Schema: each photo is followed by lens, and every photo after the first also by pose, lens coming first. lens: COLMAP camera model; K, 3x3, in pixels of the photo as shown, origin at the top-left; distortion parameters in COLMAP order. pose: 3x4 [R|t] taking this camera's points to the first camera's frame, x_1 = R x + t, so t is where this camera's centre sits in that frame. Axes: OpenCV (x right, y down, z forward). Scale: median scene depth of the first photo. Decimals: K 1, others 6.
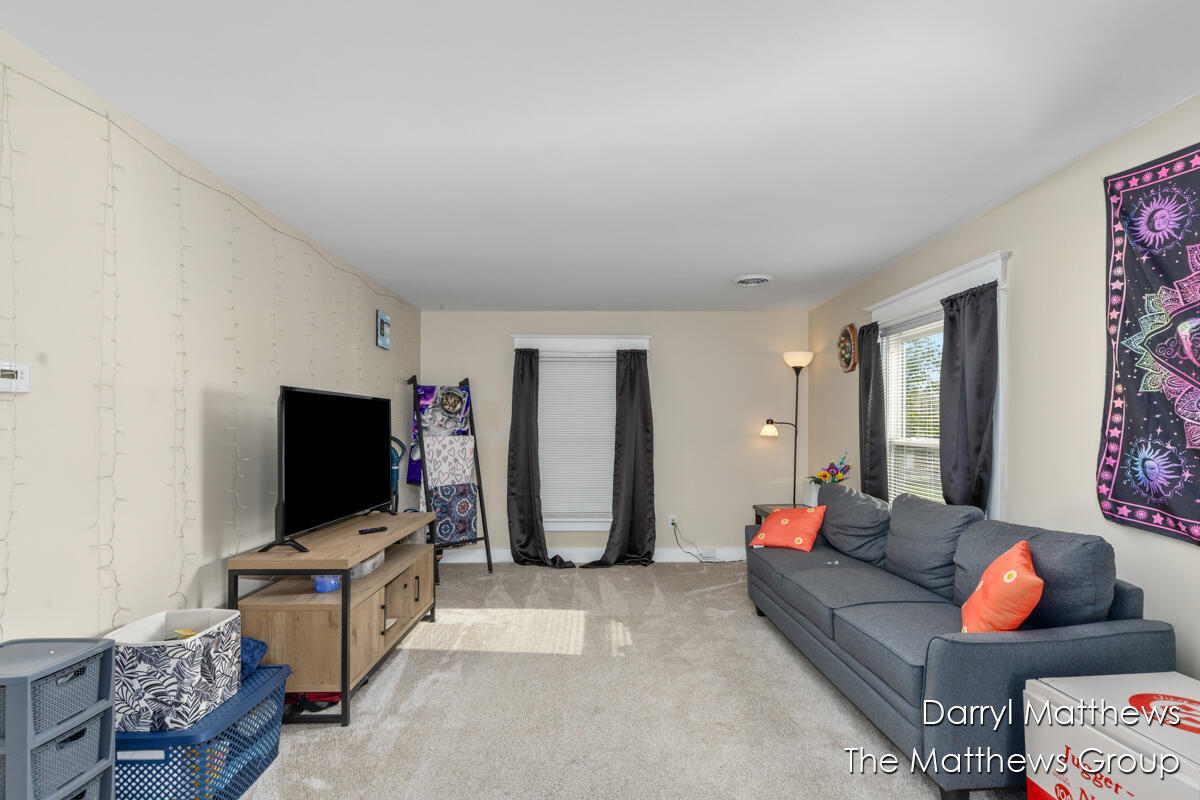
lens RADIAL K [[543.6, 0, 604.0], [0, 543.6, 422.0], [0, 0, 1]] dist [0.003656, -0.000313]
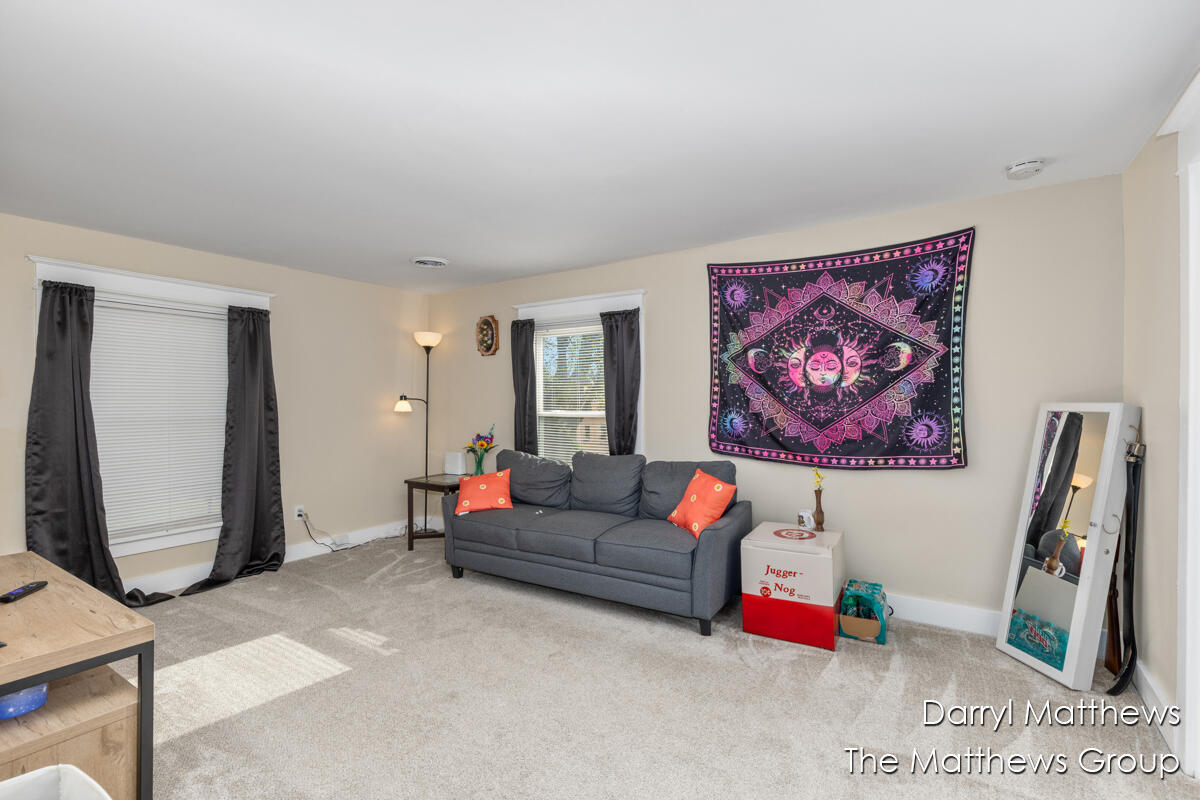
lens RADIAL K [[542.3, 0, 602.8], [0, 542.3, 397.7], [0, 0, 1]] dist [0.008556, -0.000227]
pose [[0.567805, 0.003345, 0.823156, -0.380564], [-0.003369, 0.999993, -0.001739, -0.000344], [-0.823156, -0.001786, 0.567813, 0.133343]]
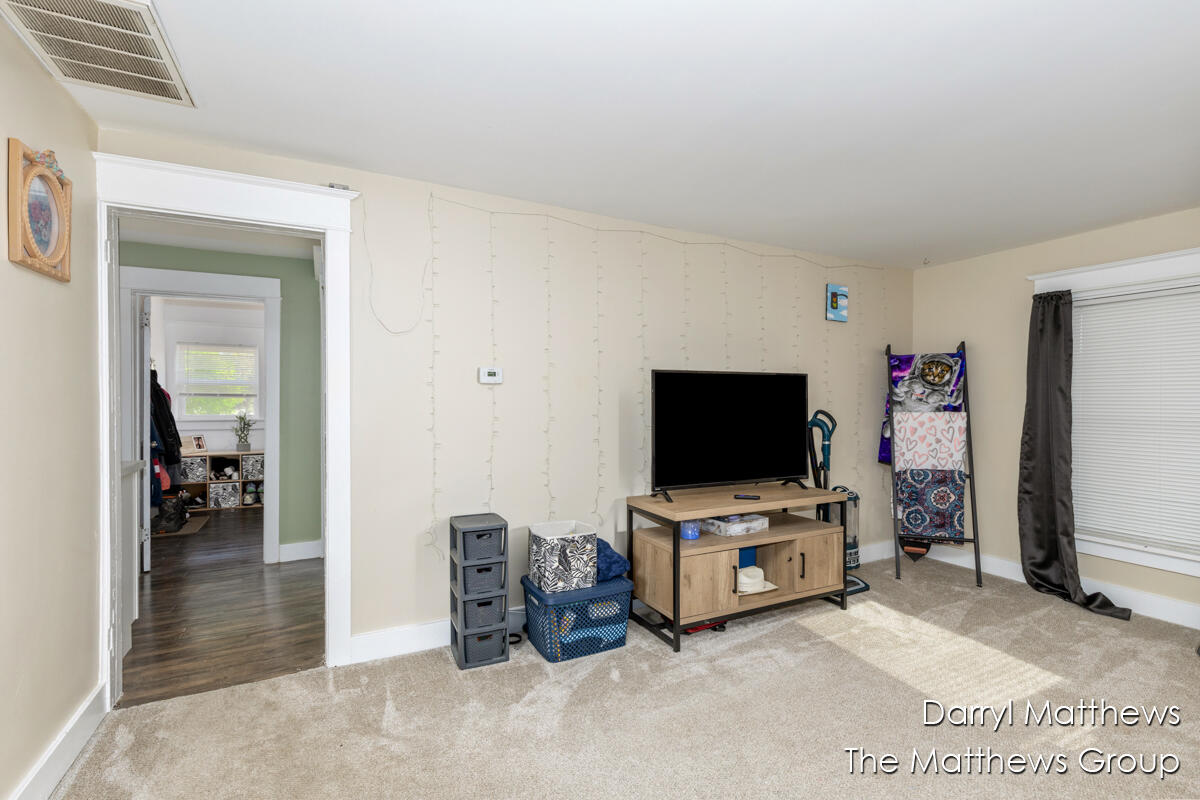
lens RADIAL K [[542.4, 0, 606.9], [0, 542.4, 404.1], [0, 0, 1]] dist [0.007333, -0.000456]
pose [[0.447269, 0.008235, -0.894362, 0.288031], [0.007304, 0.999891, 0.012859, -0.001402], [0.894370, -0.012284, 0.447160, 0.186233]]
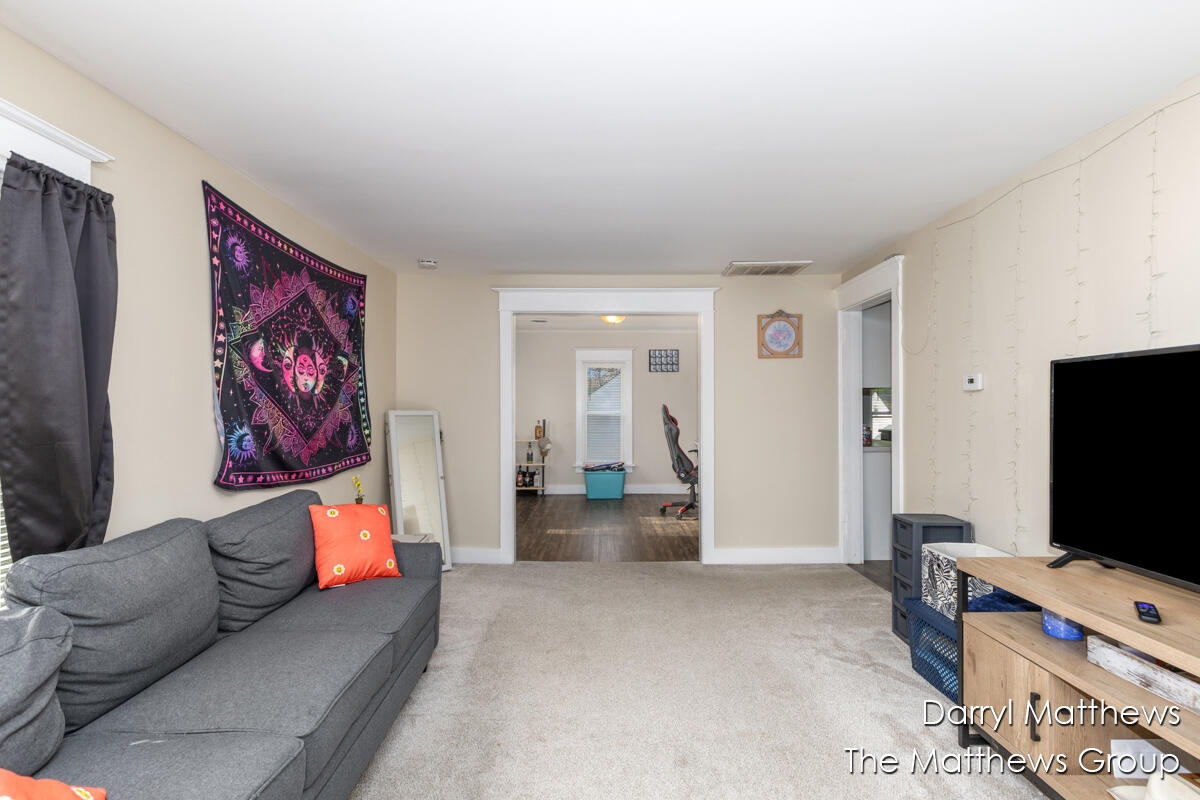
lens RADIAL K [[542.4, 0, 606.9], [0, 542.4, 404.1], [0, 0, 1]] dist [0.007333, -0.000456]
pose [[-0.999992, 0.000557, -0.003946, 0.060895], [0.000616, 0.999887, -0.014994, 0.006953], [0.003937, -0.014996, -0.999880, 1.046761]]
